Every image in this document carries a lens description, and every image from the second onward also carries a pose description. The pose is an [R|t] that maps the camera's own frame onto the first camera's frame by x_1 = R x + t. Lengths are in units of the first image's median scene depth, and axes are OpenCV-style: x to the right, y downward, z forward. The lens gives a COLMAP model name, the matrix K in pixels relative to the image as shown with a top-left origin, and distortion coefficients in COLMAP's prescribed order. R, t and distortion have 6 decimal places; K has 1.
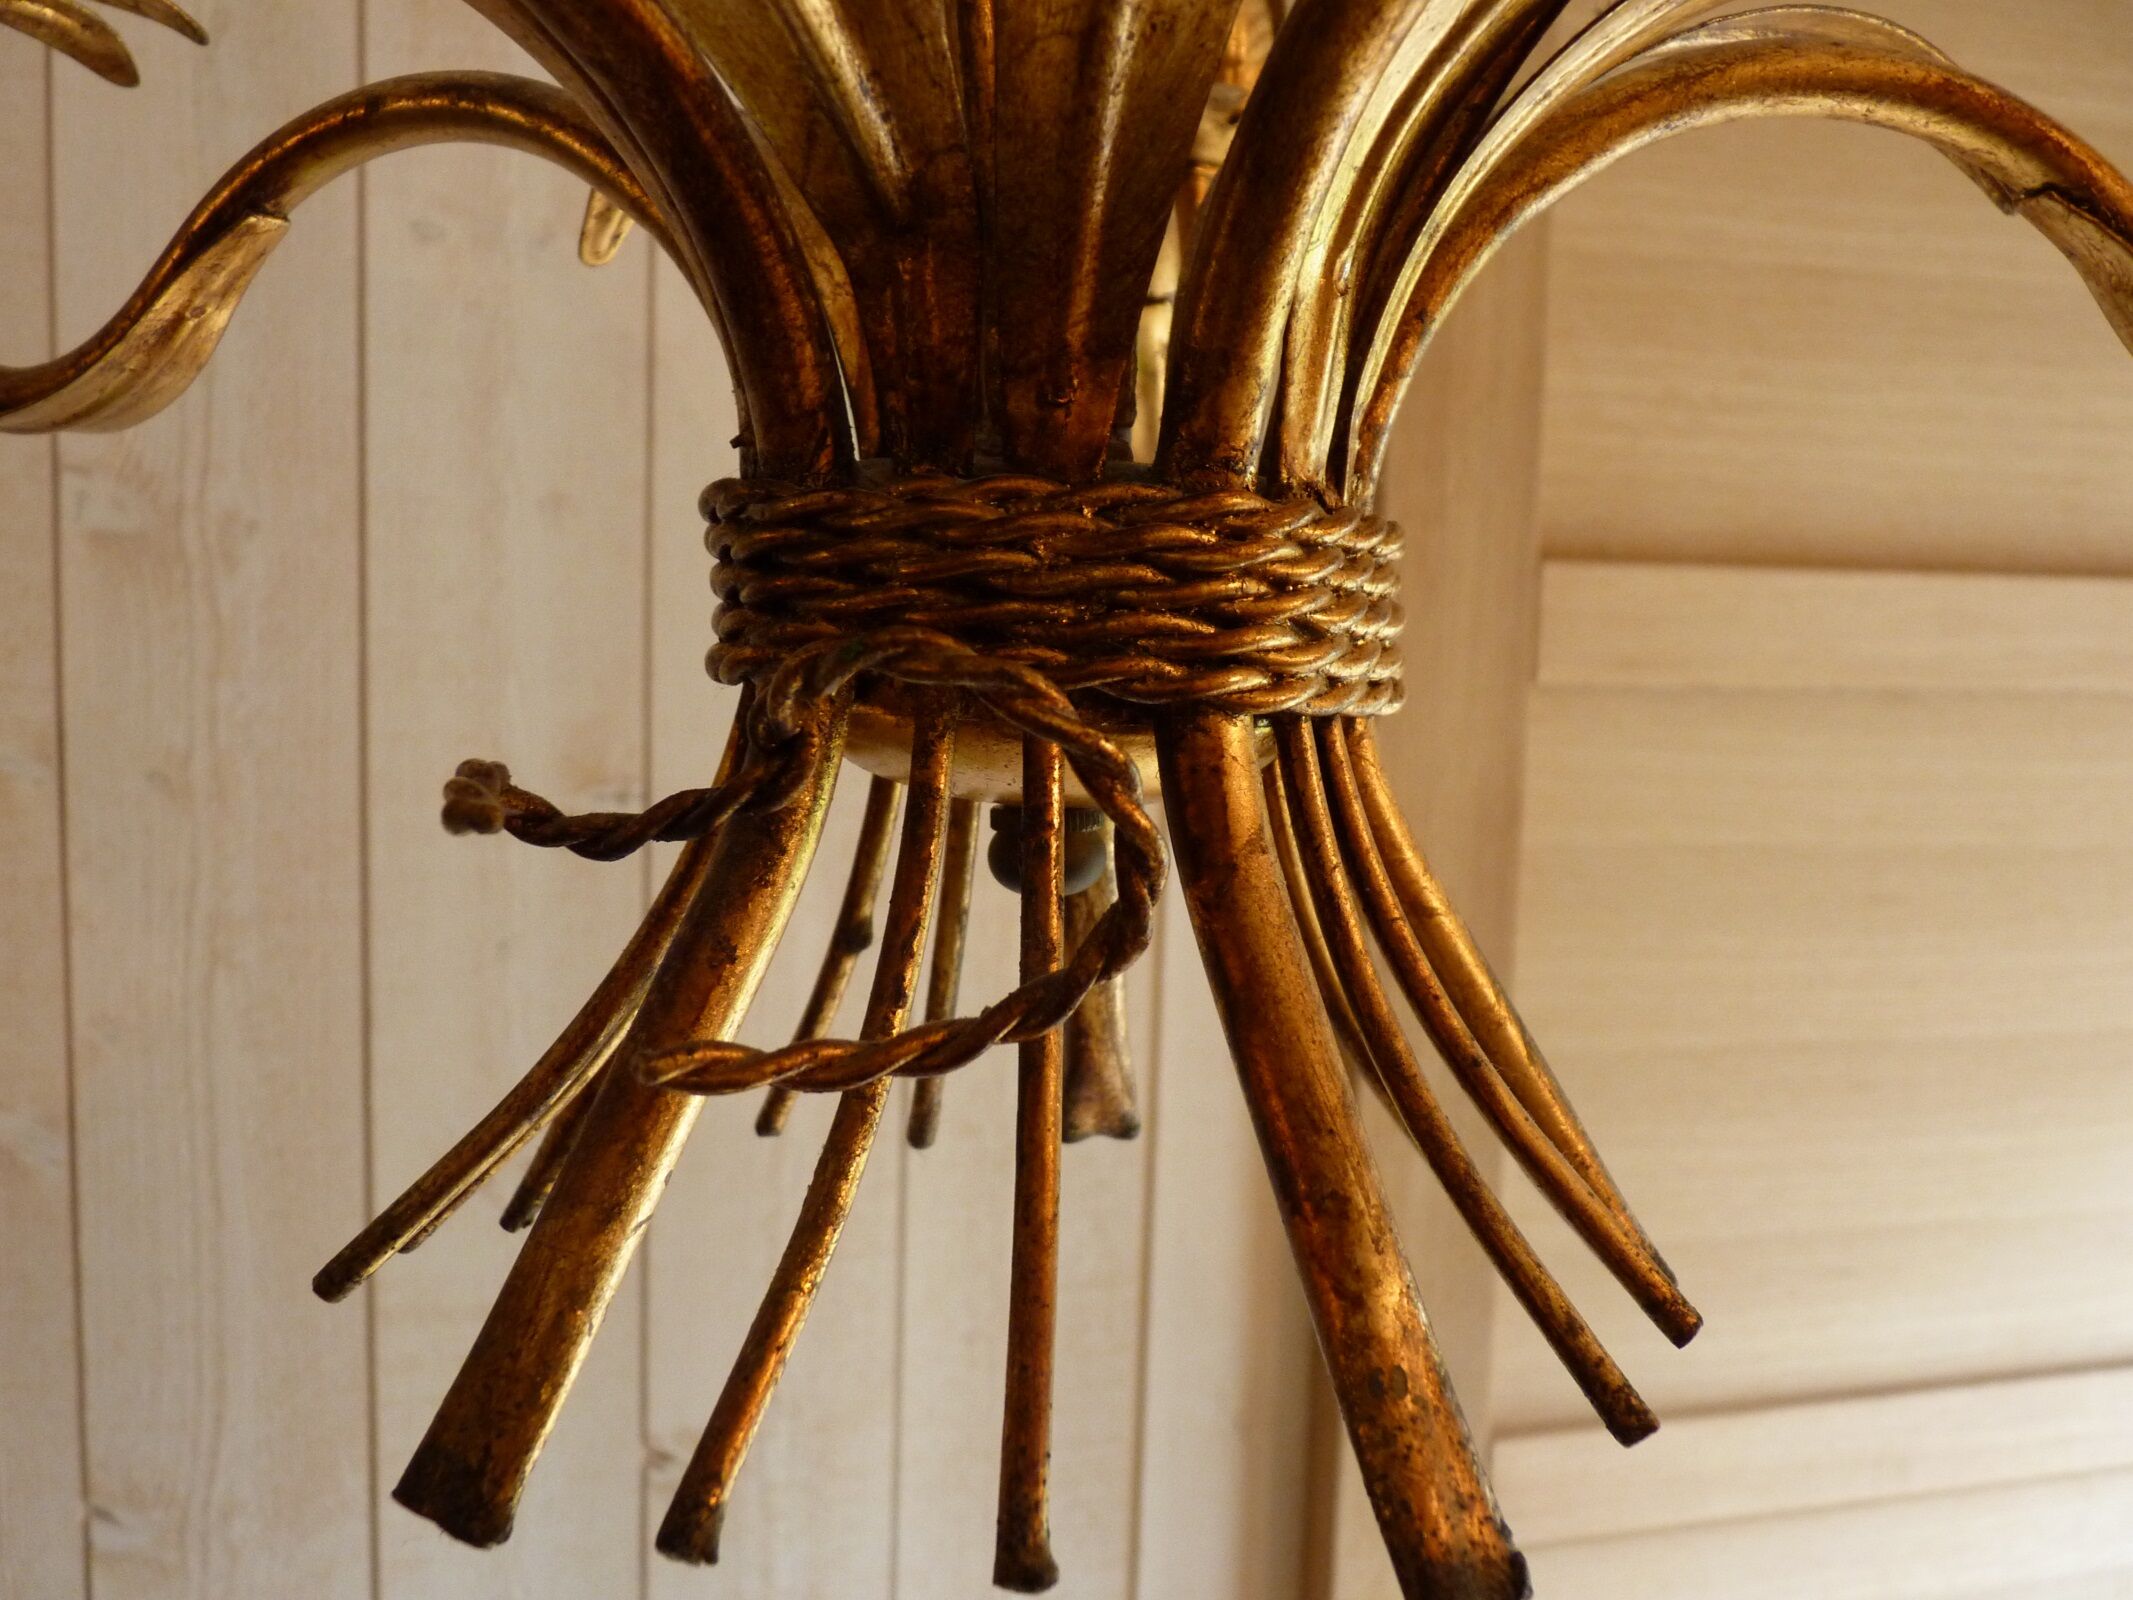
lens RADIAL K [[1883.5, 0, 1026.0], [0, 1883.5, 798.2], [0, 0, 1]] dist [-0.044144, 0.028765]
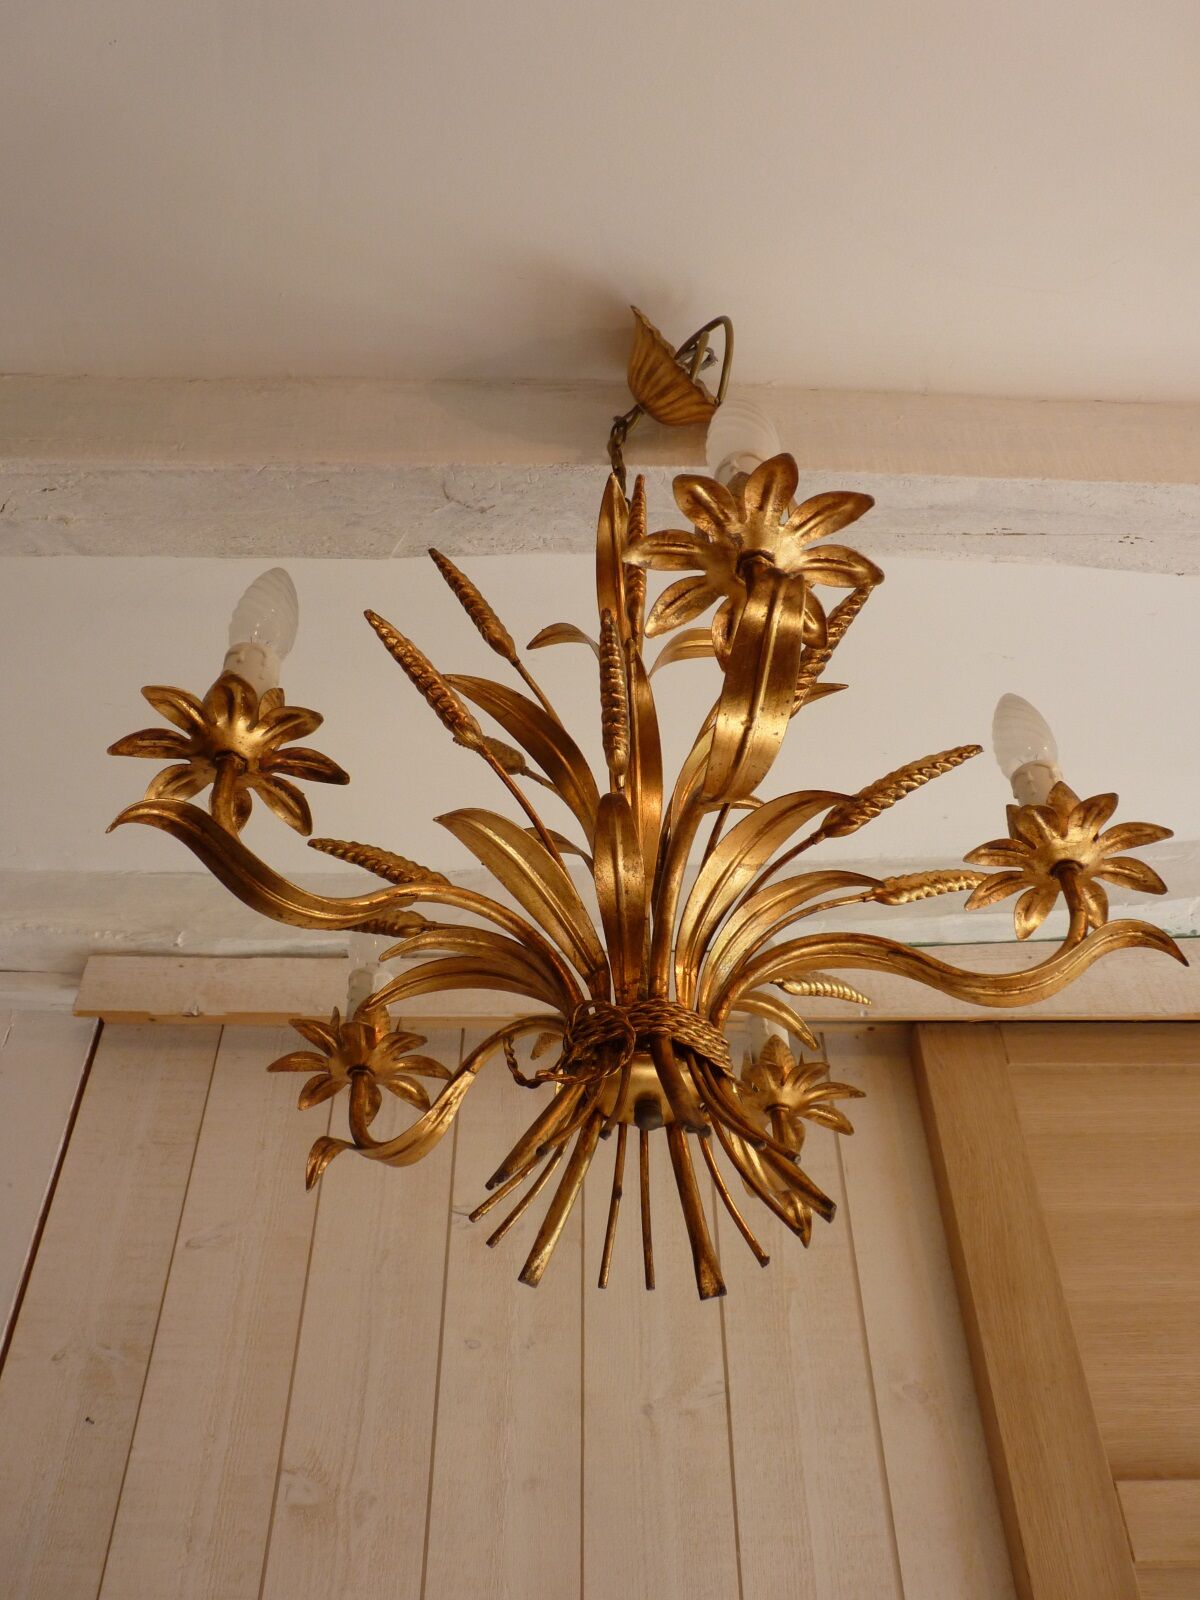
lens RADIAL K [[1425.8, 0, 595.8], [0, 1425.8, 794.0], [0, 0, 1]] dist [-0.021203, 0.019972]
pose [[0.977121, -0.168748, -0.129455, 0.105772], [0.007834, 0.636818, -0.770975, 0.501283], [0.212540, 0.752321, 0.623570, -0.366323]]
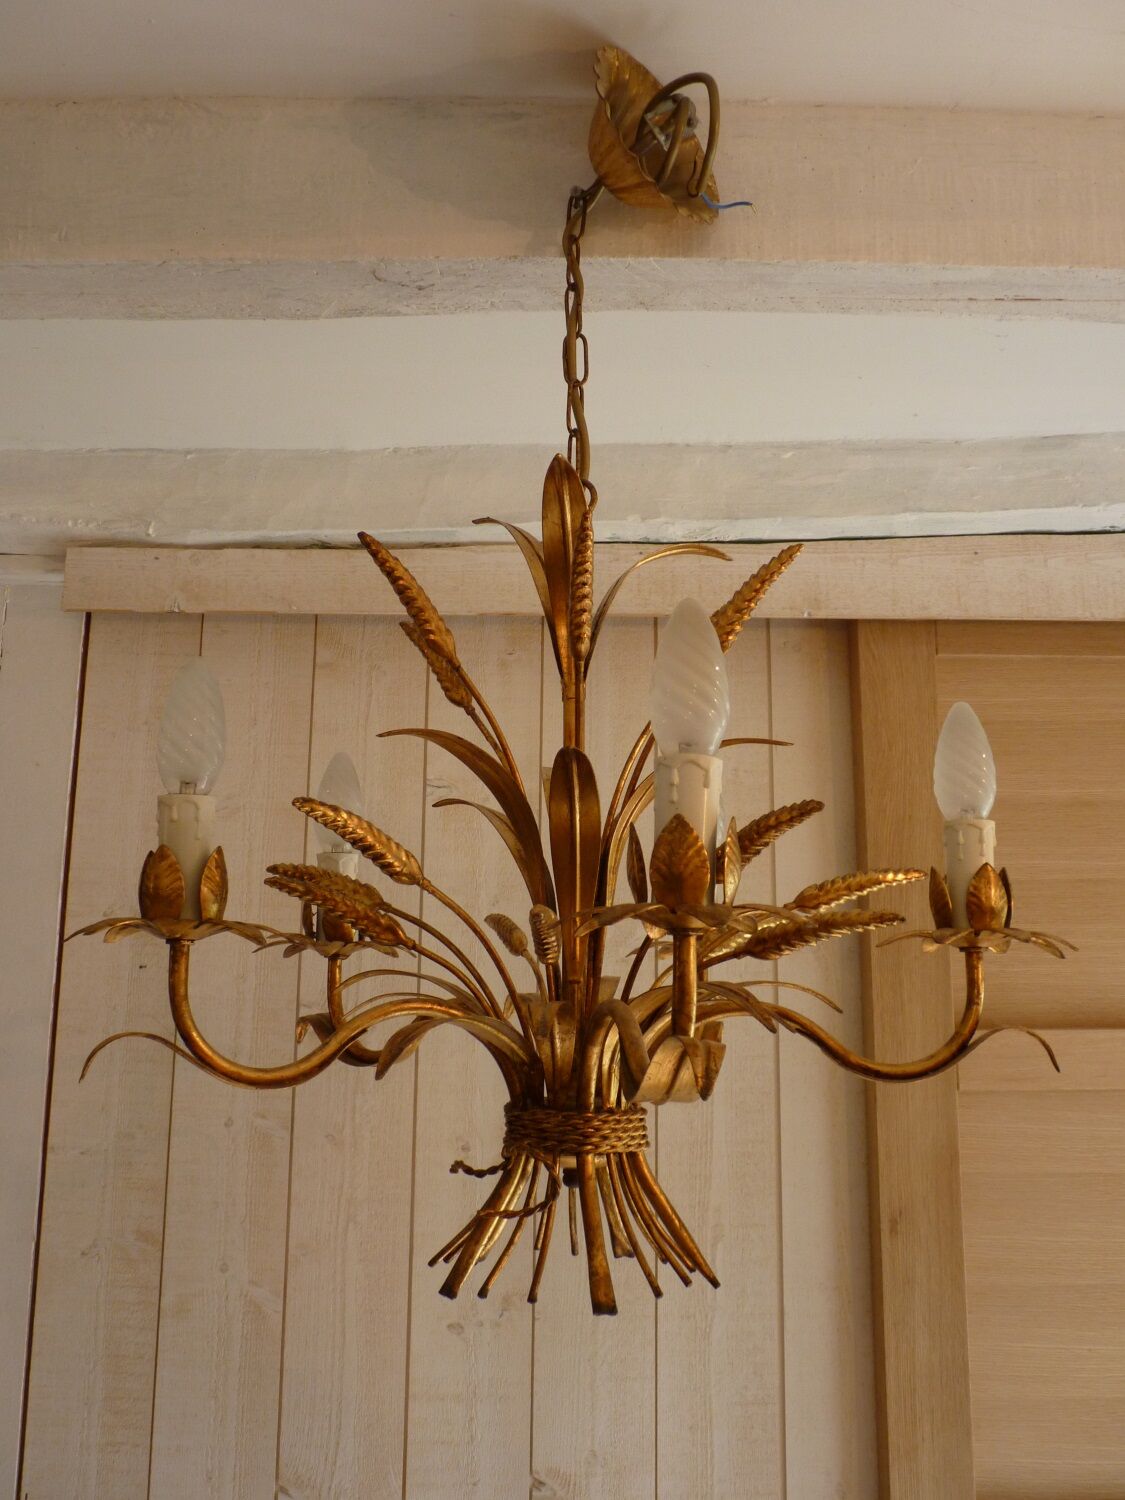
lens RADIAL K [[1323.9, 0, 557.3], [0, 1323.9, 742.5], [0, 0, 1]] dist [-0.035407, 0.026149]
pose [[0.976520, -0.052339, -0.208974, 0.187206], [-0.008779, 0.959564, -0.281354, -0.022932], [0.215249, 0.276583, 0.936573, -0.631429]]
